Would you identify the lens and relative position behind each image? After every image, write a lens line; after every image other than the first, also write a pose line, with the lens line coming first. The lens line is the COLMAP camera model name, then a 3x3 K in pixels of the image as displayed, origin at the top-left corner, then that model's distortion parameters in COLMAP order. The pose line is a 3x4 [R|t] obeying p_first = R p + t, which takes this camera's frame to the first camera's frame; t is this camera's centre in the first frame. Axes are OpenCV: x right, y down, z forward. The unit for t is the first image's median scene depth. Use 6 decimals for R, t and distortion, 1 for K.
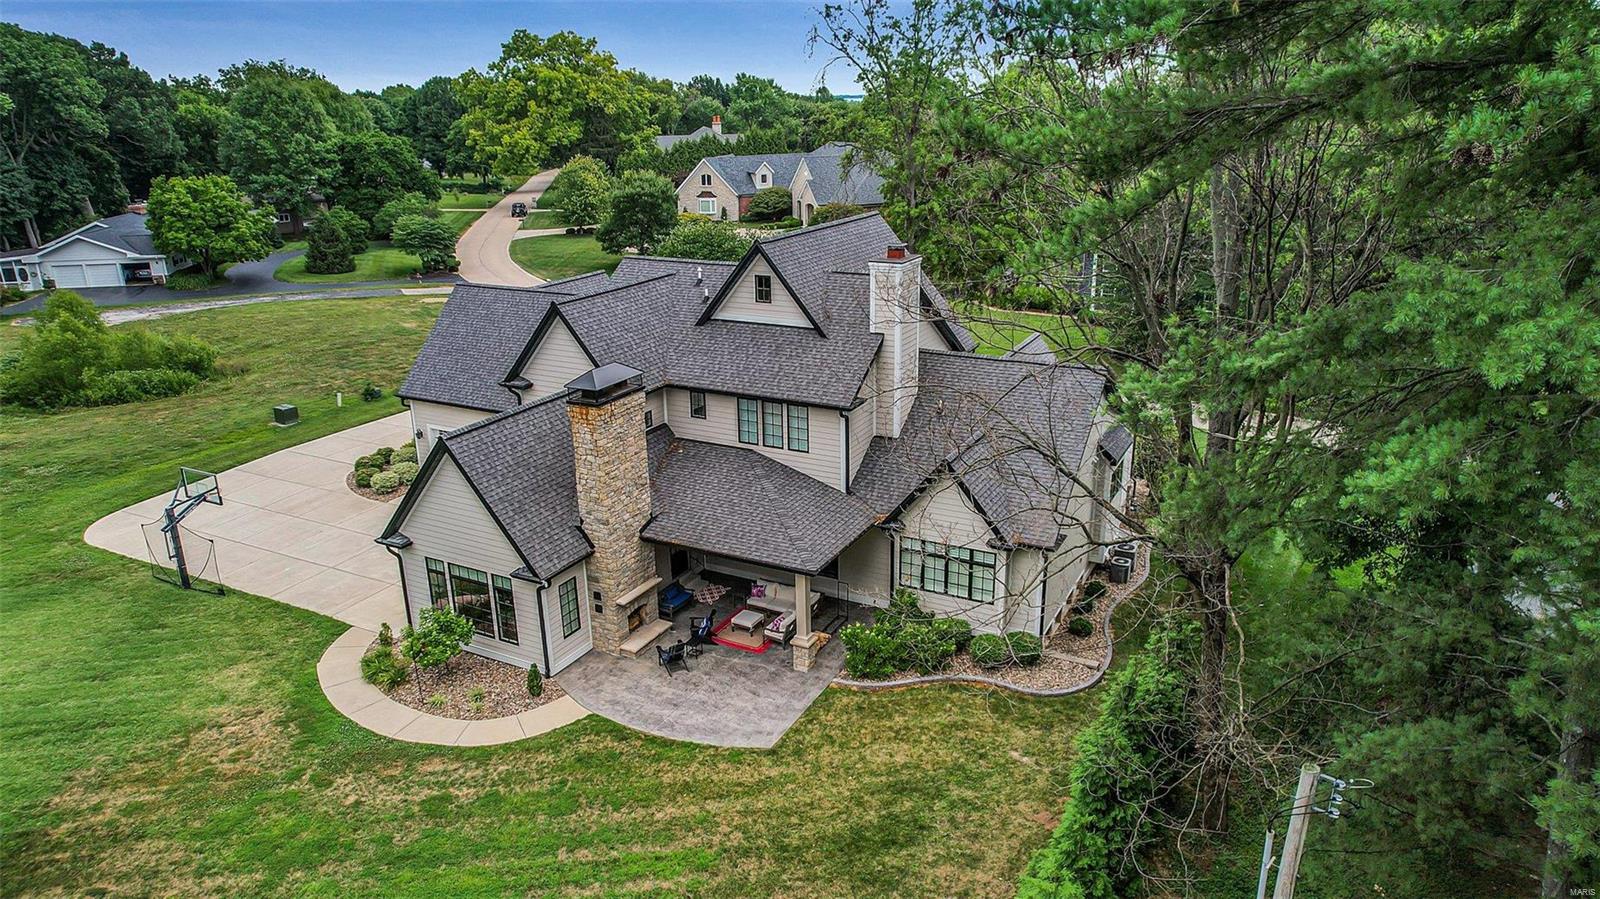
lens RADIAL K [[1055.4, 0, 800.0], [0, 1055.4, 449.5], [0, 0, 1]] dist [-0.062668, 0.056217]
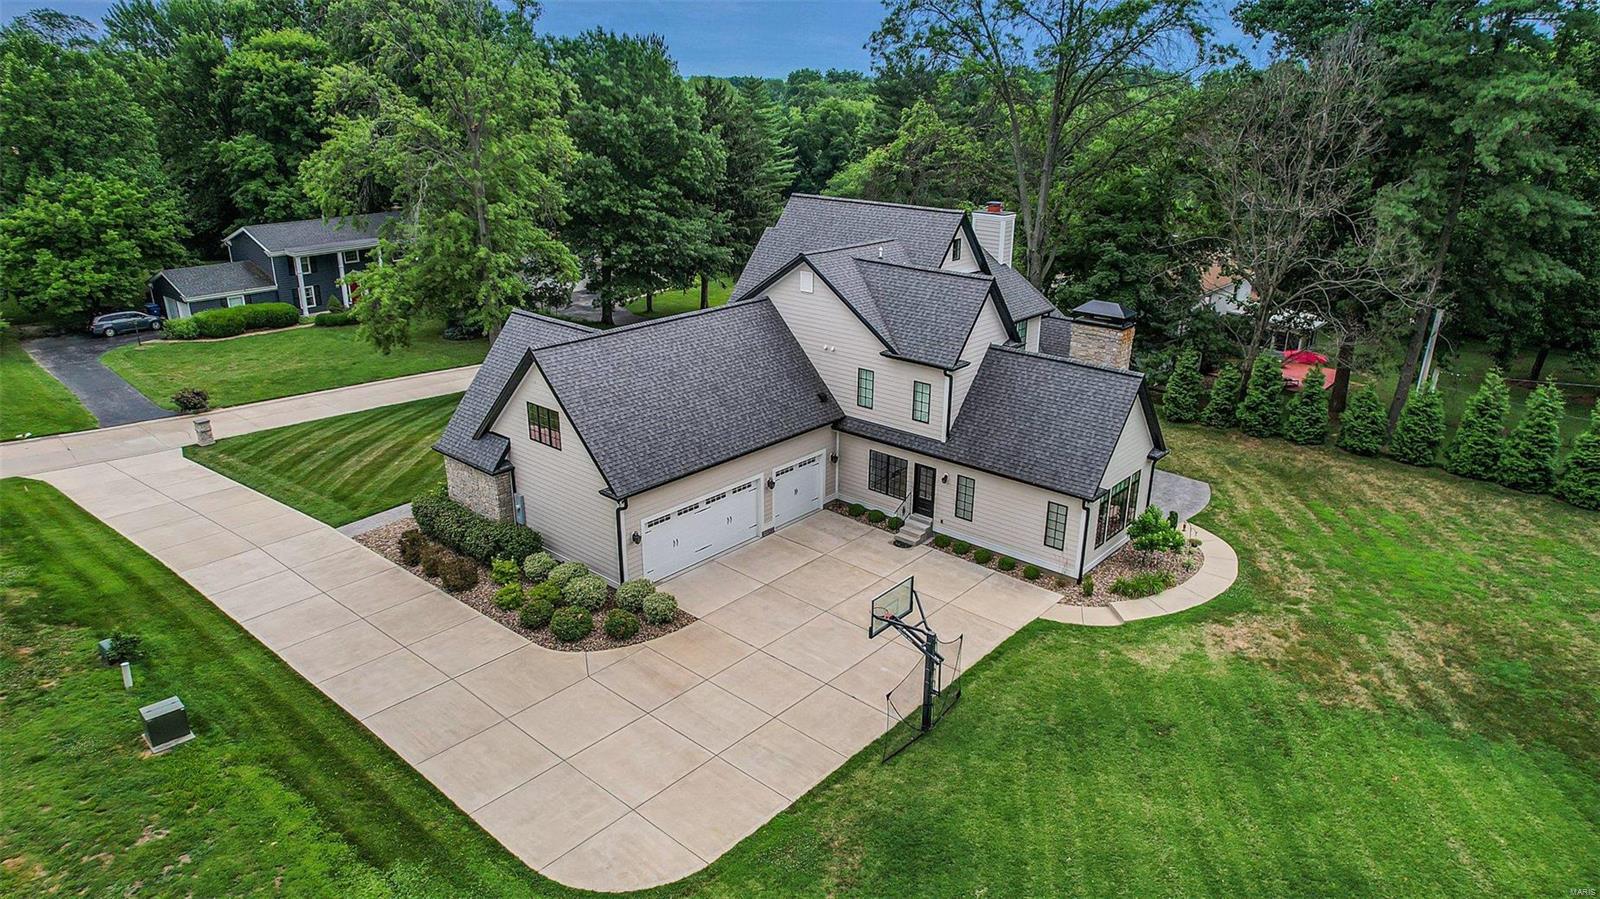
lens RADIAL K [[1021.4, 0, 811.2], [0, 1021.4, 441.8], [0, 0, 1]] dist [-0.064989, 0.048790]
pose [[0.224010, -0.310681, 0.923741, -1.112971], [0.295823, 0.924785, 0.239295, -0.244819], [-0.928606, 0.219660, 0.299067, 0.719412]]
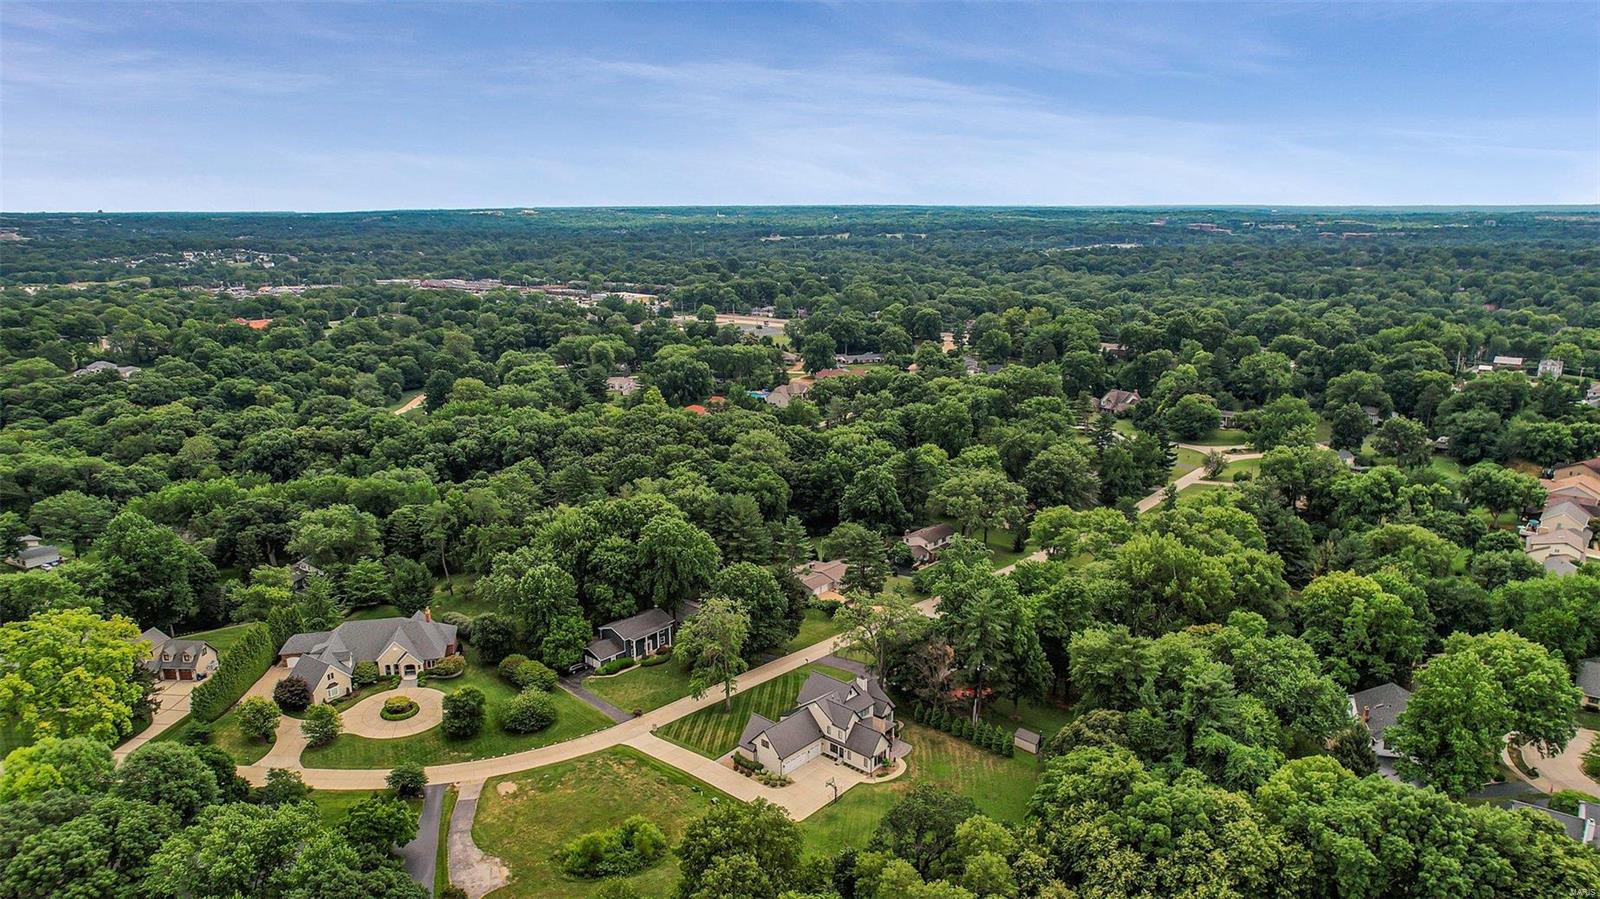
lens RADIAL K [[1021.4, 0, 811.2], [0, 1021.4, 441.8], [0, 0, 1]] dist [-0.064989, 0.048790]
pose [[0.240383, -0.207575, 0.948224, -4.213047], [0.307727, 0.942775, 0.128371, -1.851017], [-0.920609, 0.260936, 0.290503, -0.618802]]
